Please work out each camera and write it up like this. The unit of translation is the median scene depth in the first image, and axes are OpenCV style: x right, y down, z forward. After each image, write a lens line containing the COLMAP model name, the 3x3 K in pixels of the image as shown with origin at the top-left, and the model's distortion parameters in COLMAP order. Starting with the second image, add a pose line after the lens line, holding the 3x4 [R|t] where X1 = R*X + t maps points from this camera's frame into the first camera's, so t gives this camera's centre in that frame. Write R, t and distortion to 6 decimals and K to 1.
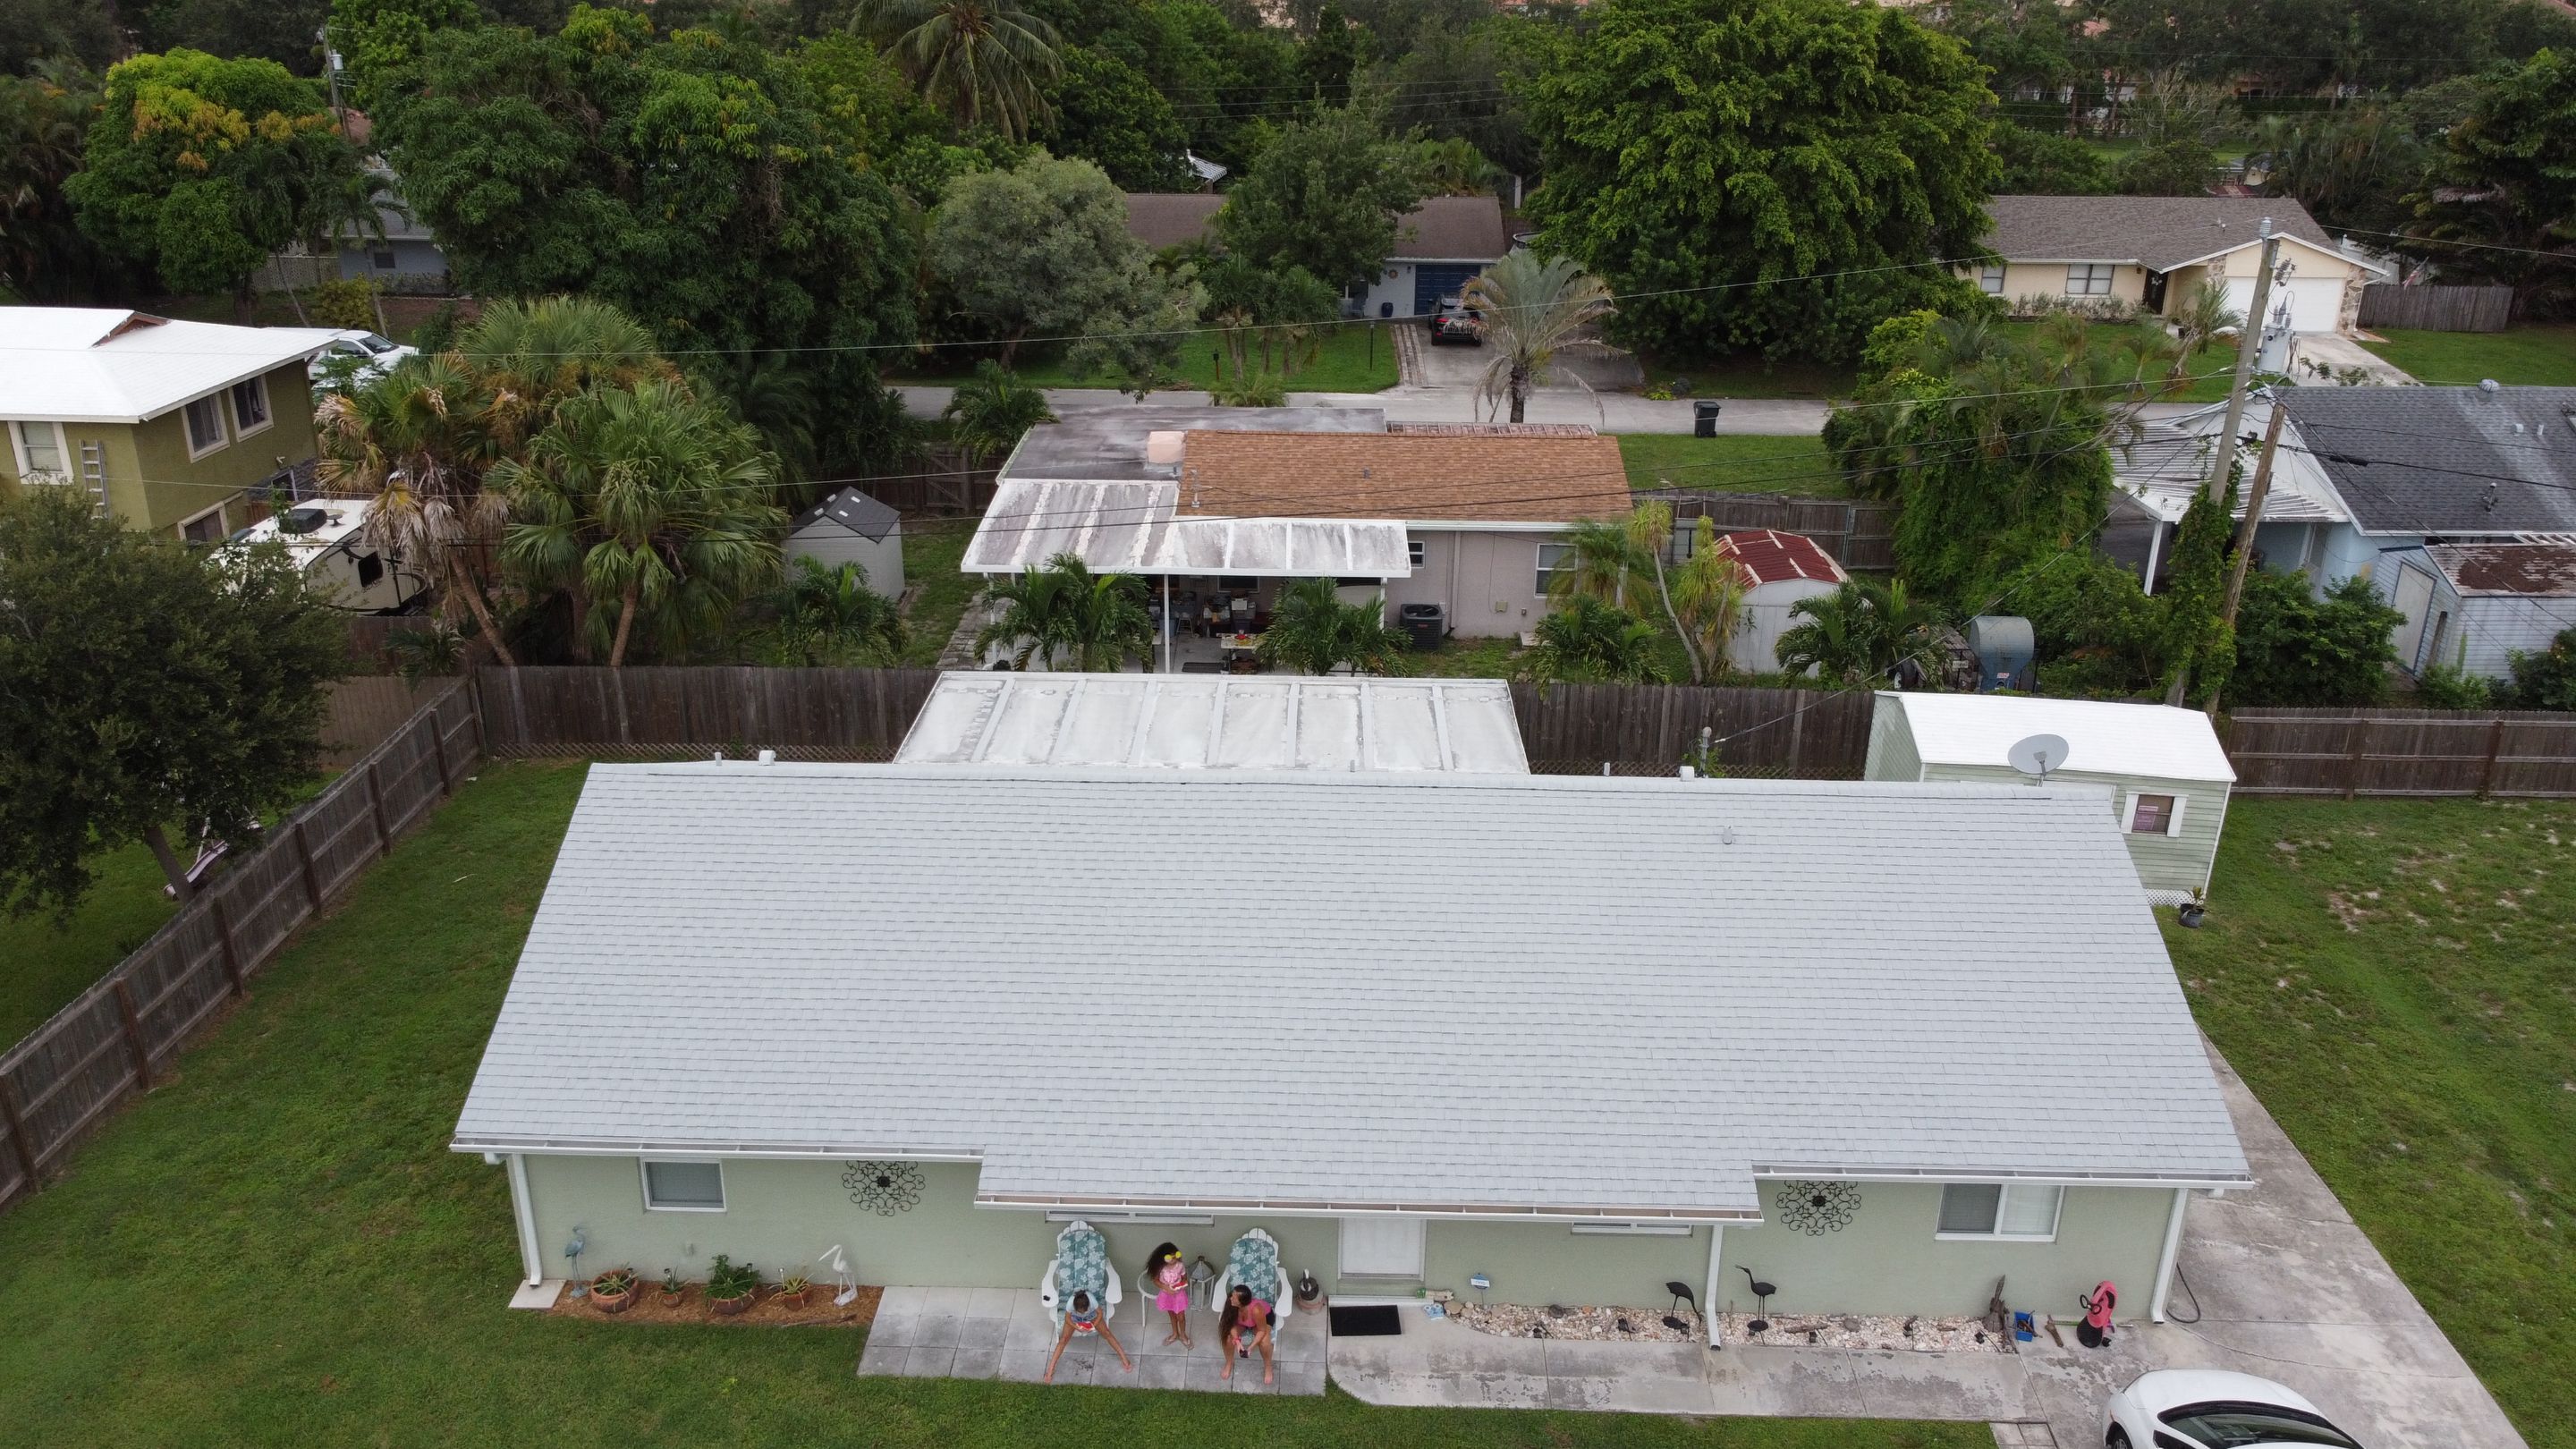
lens RADIAL K [[1949.4, 0, 1285.3], [0, 1949.4, 713.0], [0, 0, 1]] dist [0.009185, -0.018399]
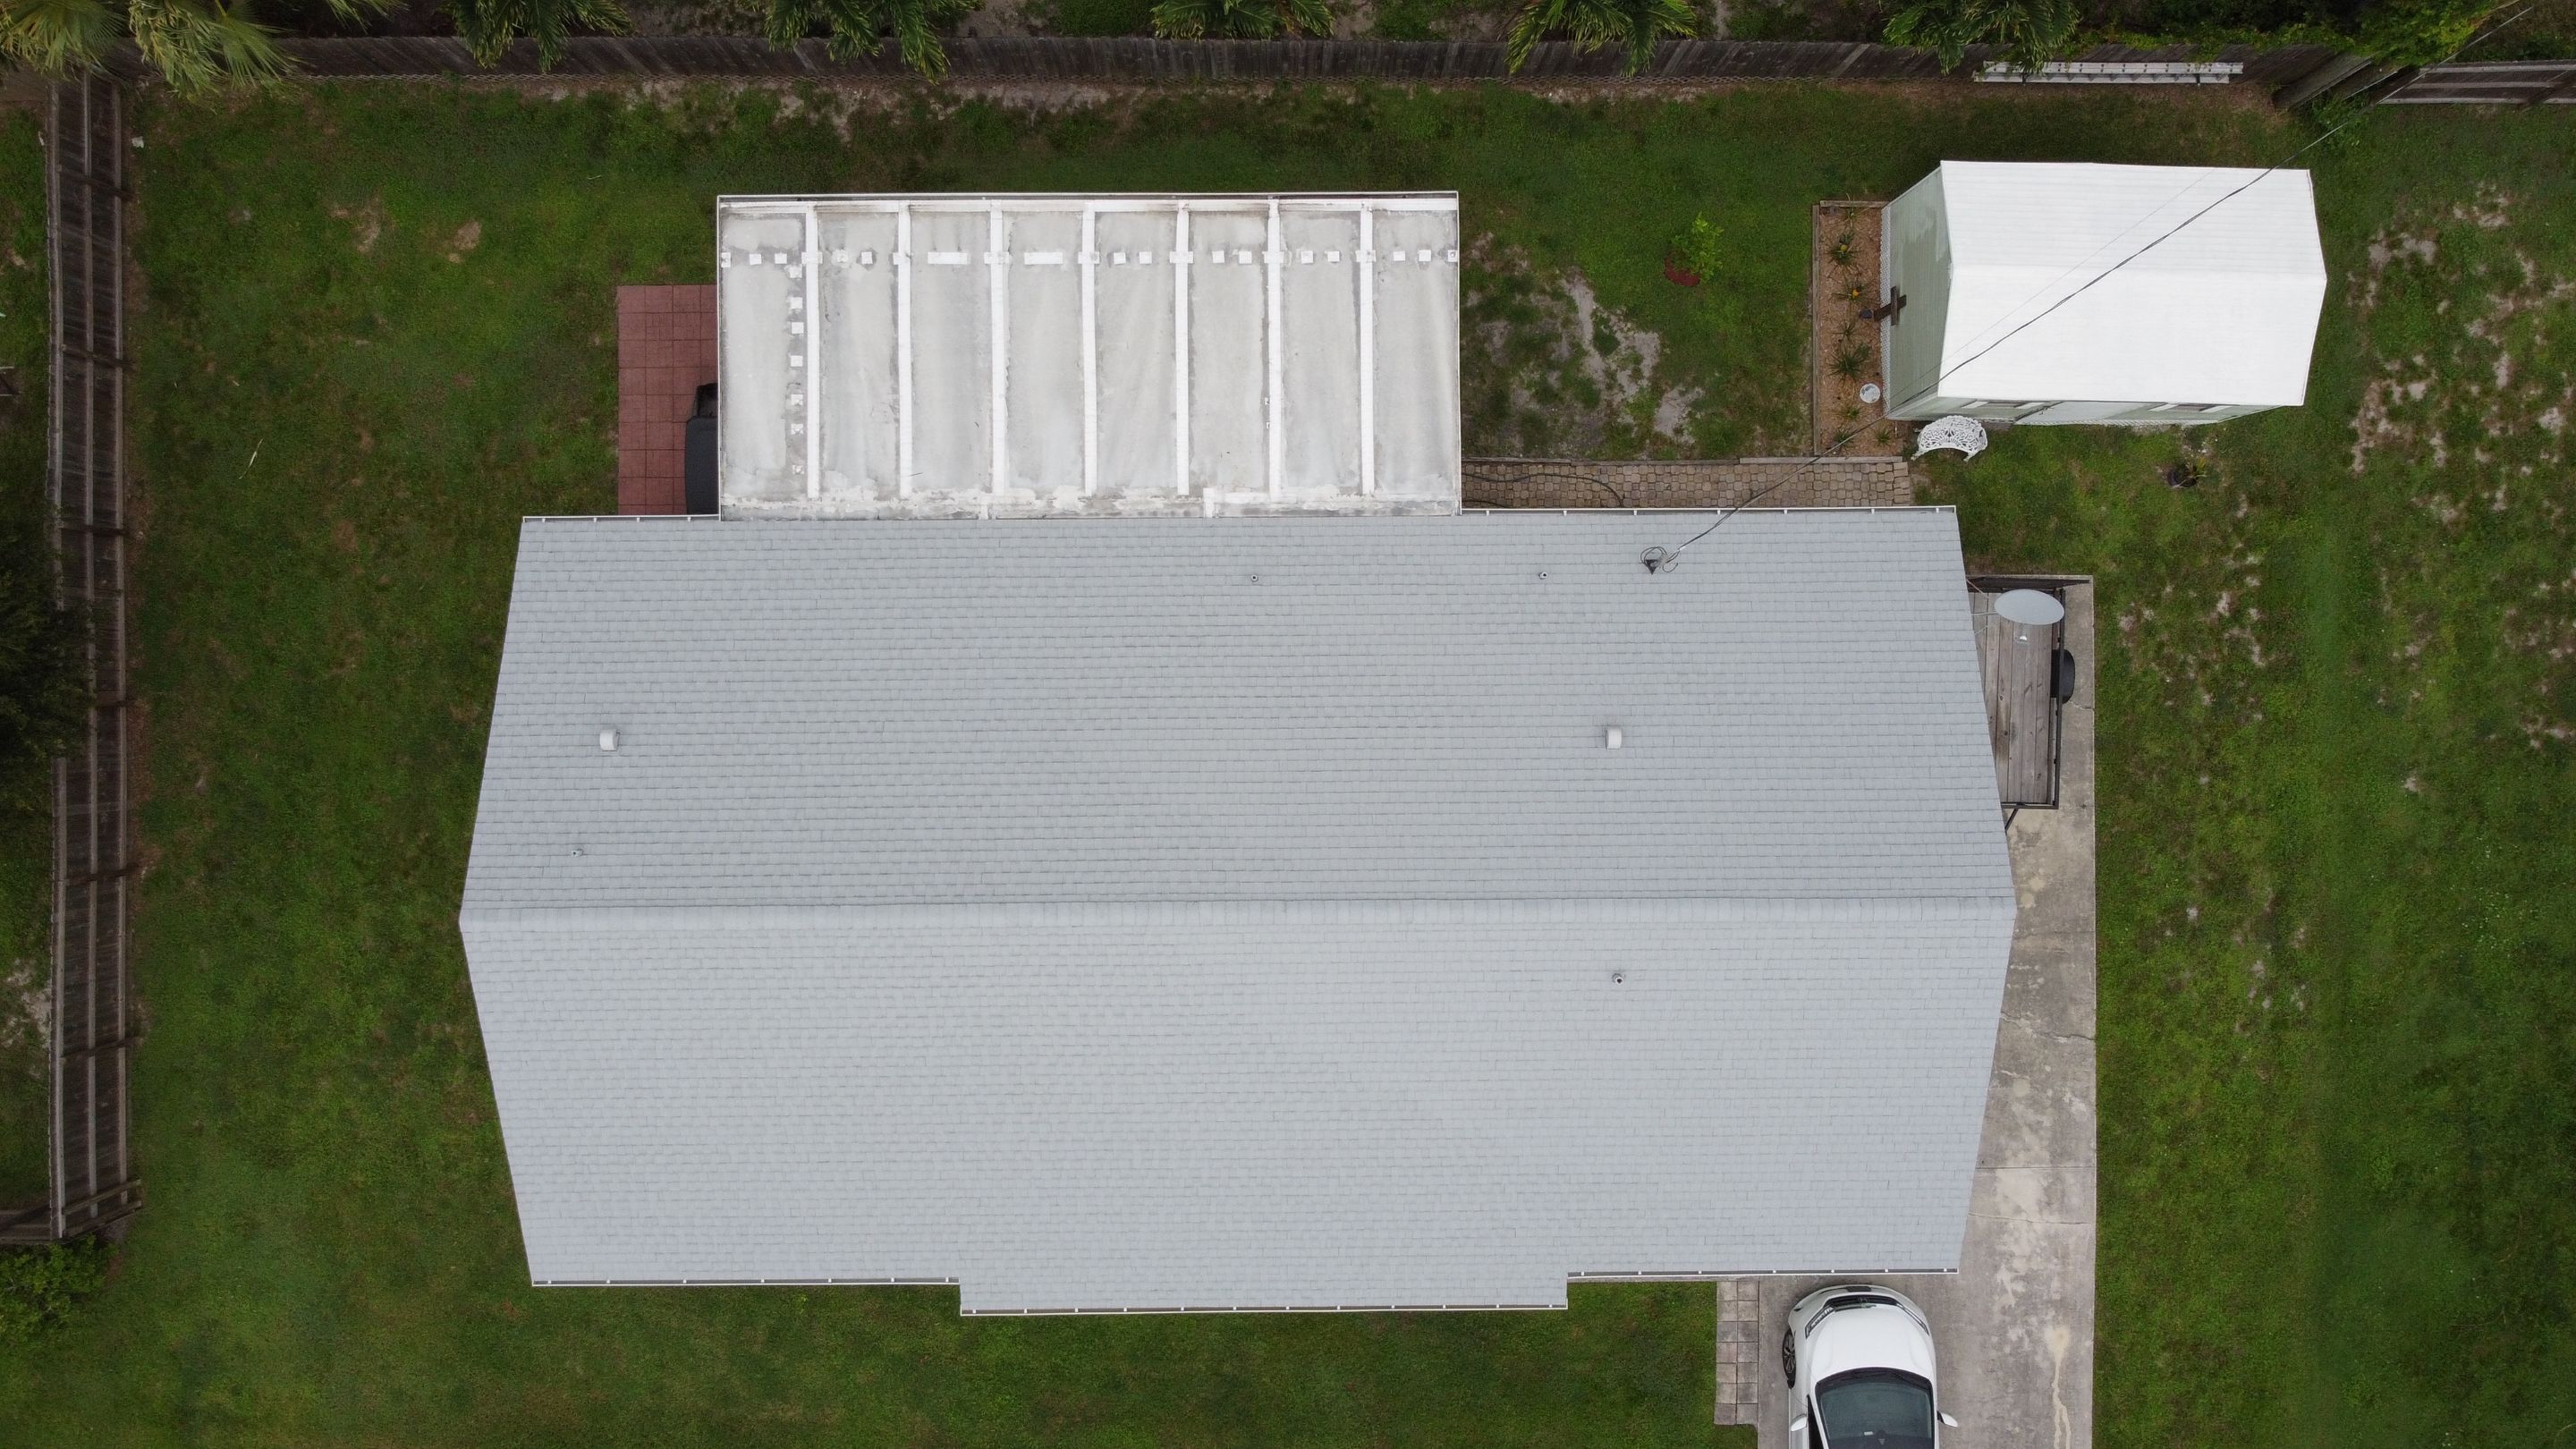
lens RADIAL K [[1961.1, 0, 1285.4], [0, 1961.1, 704.2], [0, 0, 1]] dist [0.010625, -0.015380]
pose [[0.999611, -0.027519, -0.004565, 0.041077], [0.014305, 0.365202, 0.930818, -0.625879], [-0.023948, -0.930521, 0.365454, 0.504423]]
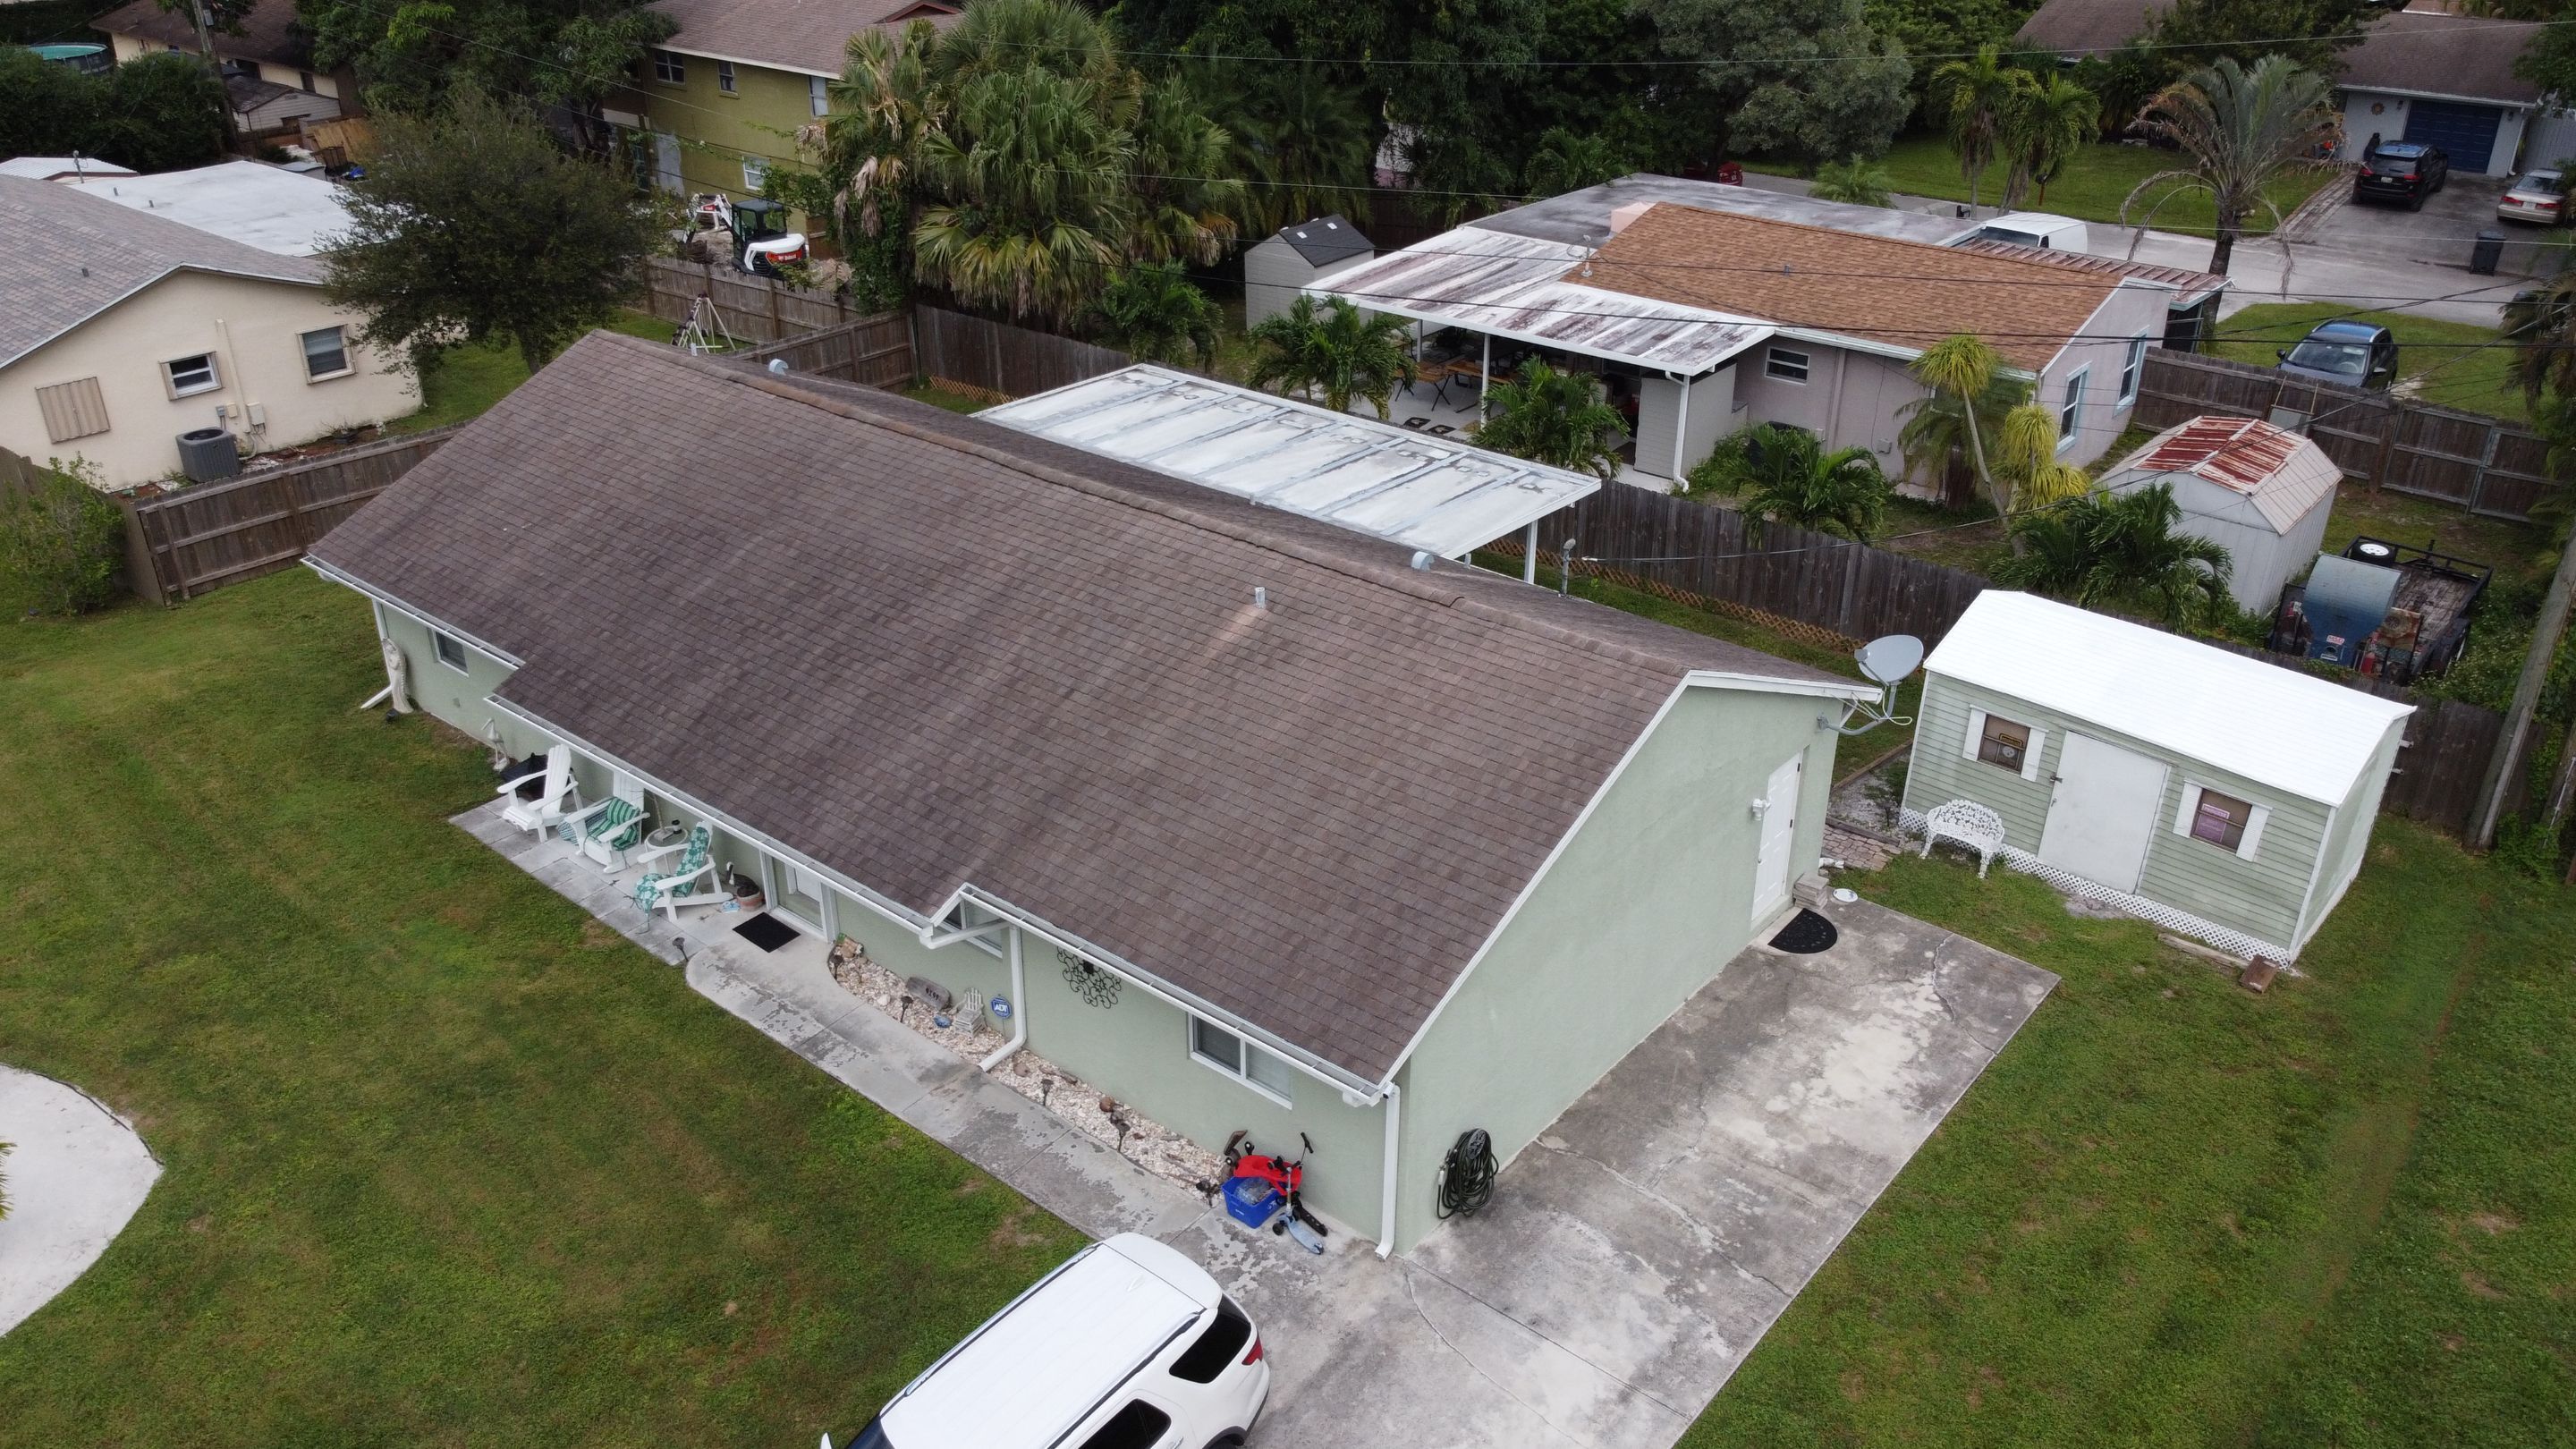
lens RADIAL K [[1949.4, 0, 1285.3], [0, 1949.4, 713.0], [0, 0, 1]] dist [0.009185, -0.018399]
pose [[0.782073, 0.272196, -0.560599, 0.501306], [-0.223653, 0.962233, 0.155197, -0.019307], [0.581671, 0.004005, 0.813414, 0.179073]]
